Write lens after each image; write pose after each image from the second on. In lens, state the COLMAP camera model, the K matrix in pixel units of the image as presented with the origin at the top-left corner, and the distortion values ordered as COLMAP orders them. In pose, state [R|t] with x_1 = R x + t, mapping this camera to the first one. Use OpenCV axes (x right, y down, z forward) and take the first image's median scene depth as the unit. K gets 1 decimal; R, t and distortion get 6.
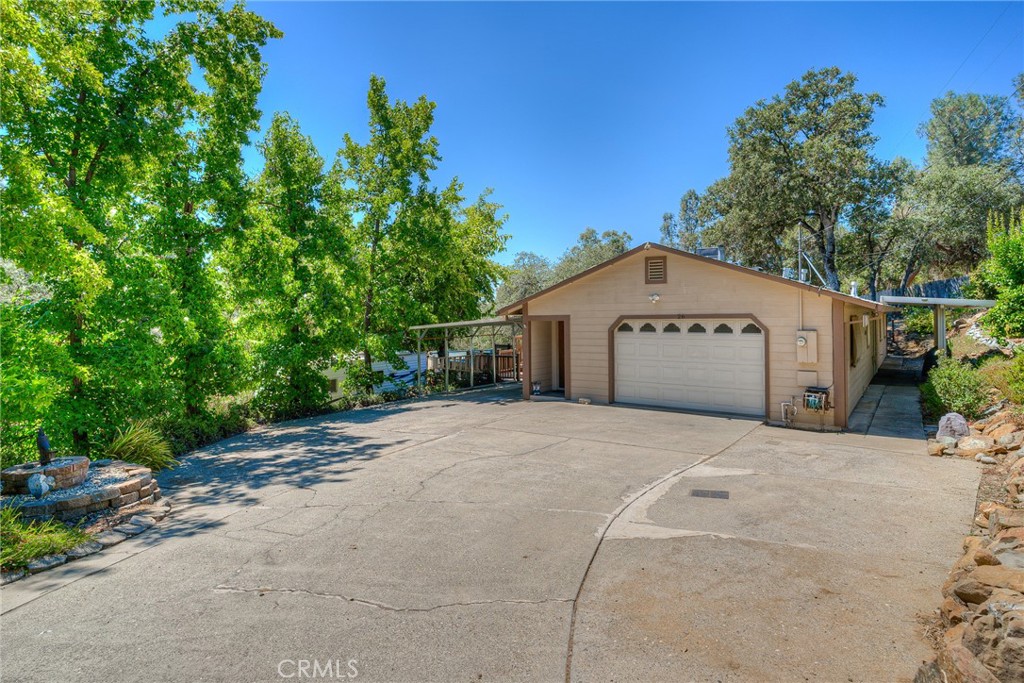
lens RADIAL K [[544.5, 0, 497.5], [0, 544.5, 322.9], [0, 0, 1]] dist [-0.001015, 0.000298]
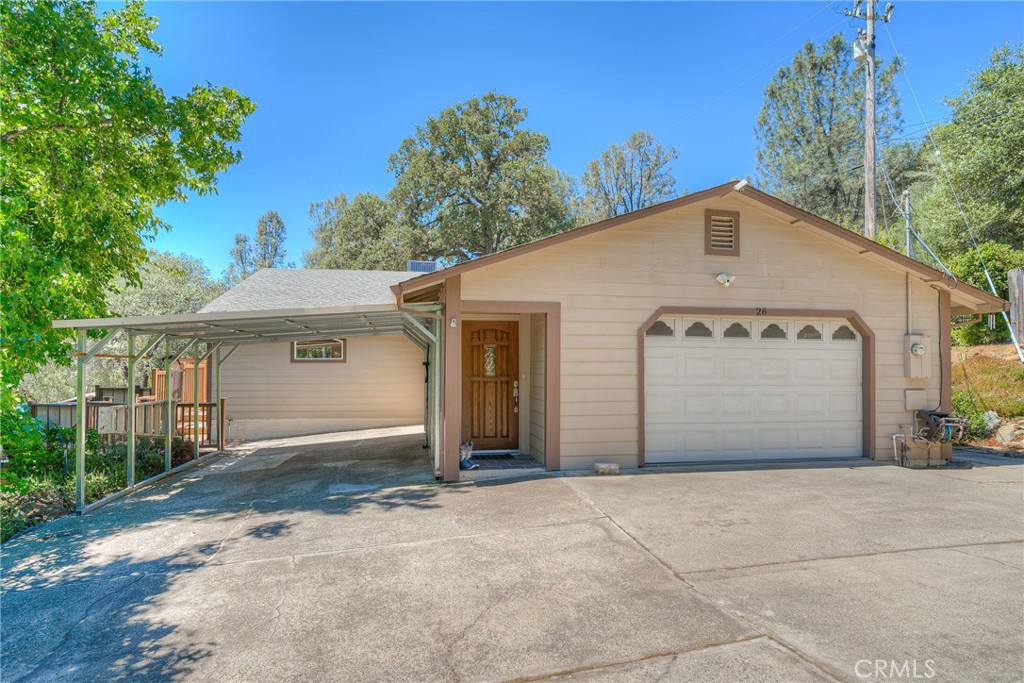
lens RADIAL K [[582.5, 0, 536.0], [0, 582.5, 369.7], [0, 0, 1]] dist [-0.017500, 0.000395]
pose [[0.666709, 0.006446, 0.745290, -0.311428], [-0.001789, 0.999974, -0.007049, 0.057447], [-0.745316, 0.003366, 0.666703, 0.723968]]
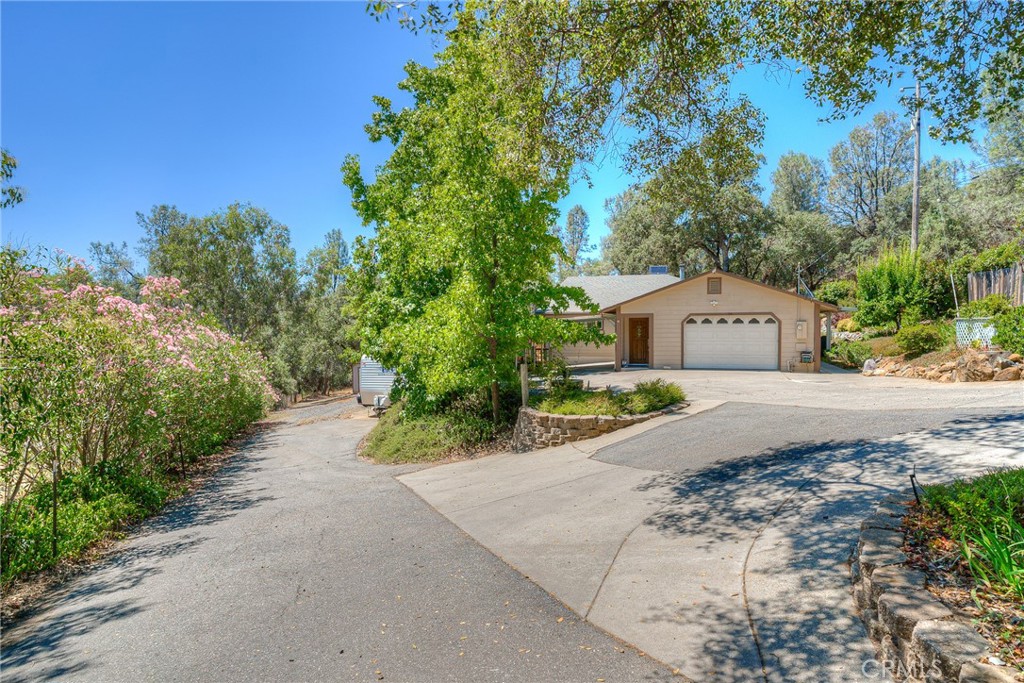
lens RADIAL K [[582.5, 0, 536.0], [0, 582.5, 369.7], [0, 0, 1]] dist [-0.017500, 0.000395]
pose [[0.944468, -0.023922, 0.327732, -0.791321], [0.003720, 0.998061, 0.062132, 0.044717], [-0.328583, -0.057462, 0.942725, -0.487266]]
